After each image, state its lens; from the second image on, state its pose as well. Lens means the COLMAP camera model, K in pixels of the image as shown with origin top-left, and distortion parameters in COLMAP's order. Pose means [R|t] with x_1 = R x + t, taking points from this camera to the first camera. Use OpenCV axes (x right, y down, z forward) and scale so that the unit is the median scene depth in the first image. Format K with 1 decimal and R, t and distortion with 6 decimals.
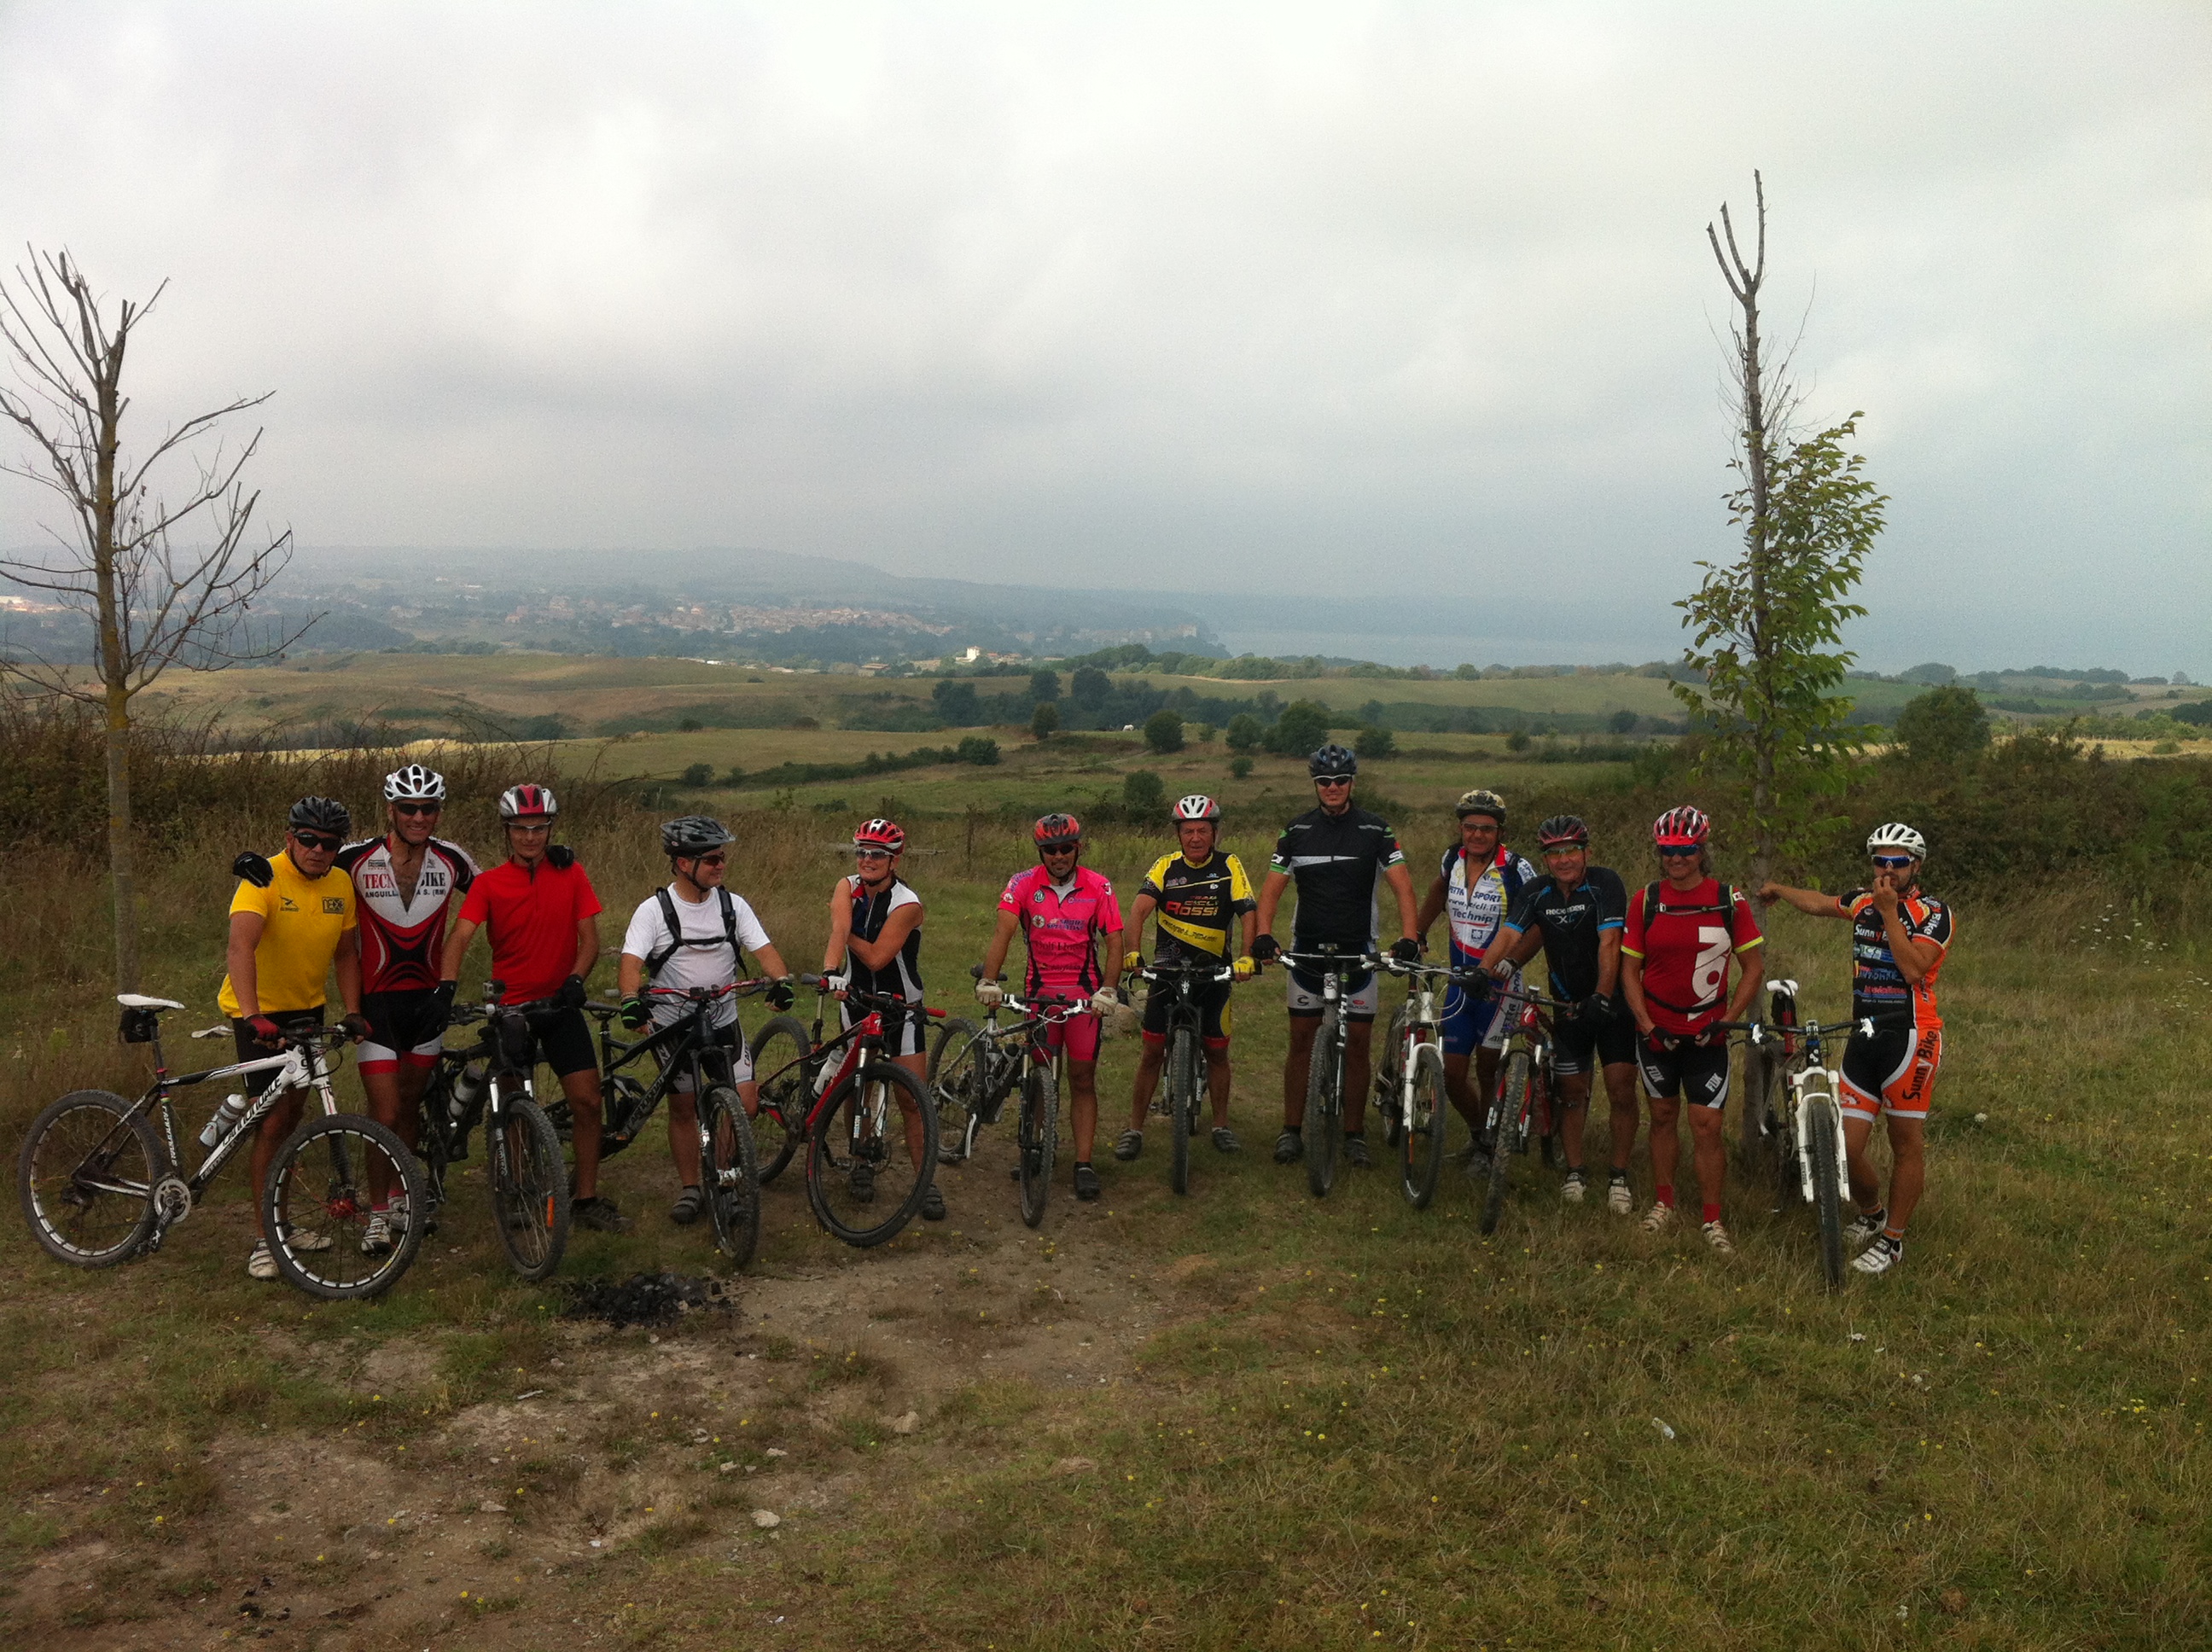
lens RADIAL K [[2270.2, 0, 1106.6], [0, 2270.2, 928.7], [0, 0, 1]] dist [-0.016748, -0.014036]
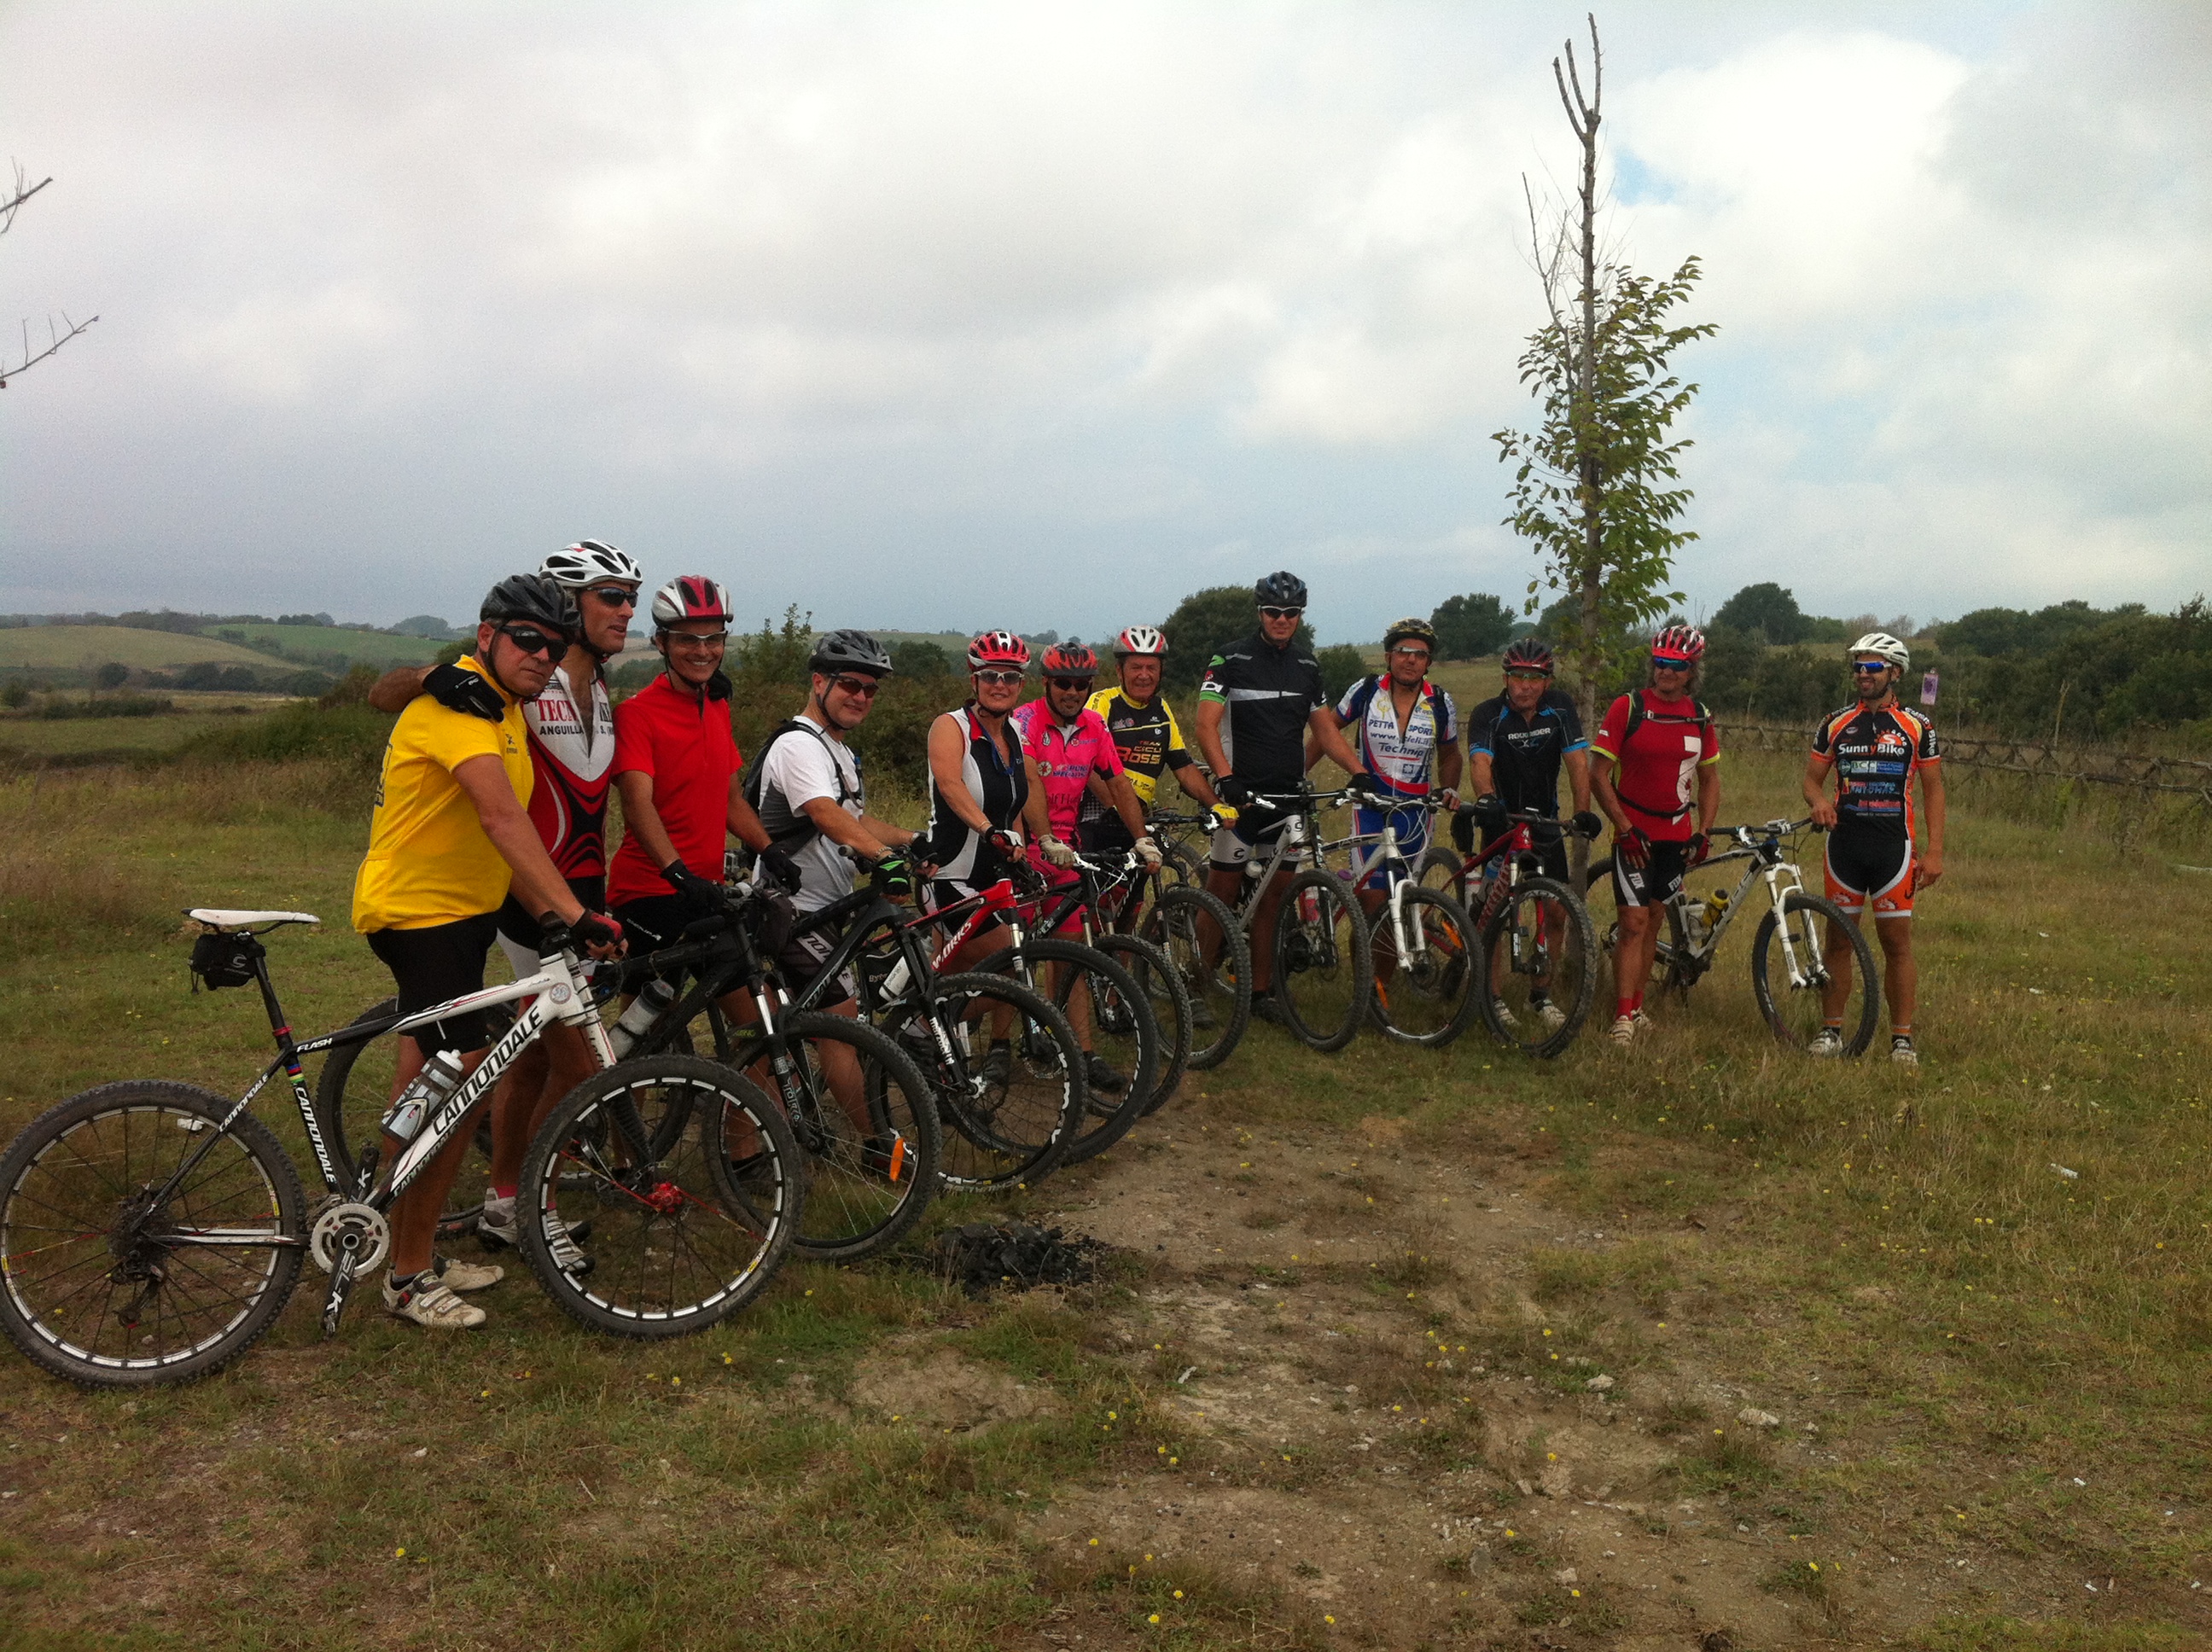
lens RADIAL K [[2270.2, 0, 1106.6], [0, 2270.2, 928.7], [0, 0, 1]] dist [-0.016748, -0.014036]
pose [[0.764716, -0.077109, 0.639738, -0.571574], [0.067569, 0.996937, 0.039394, 0.024402], [-0.640815, 0.013101, 0.767583, 0.356518]]
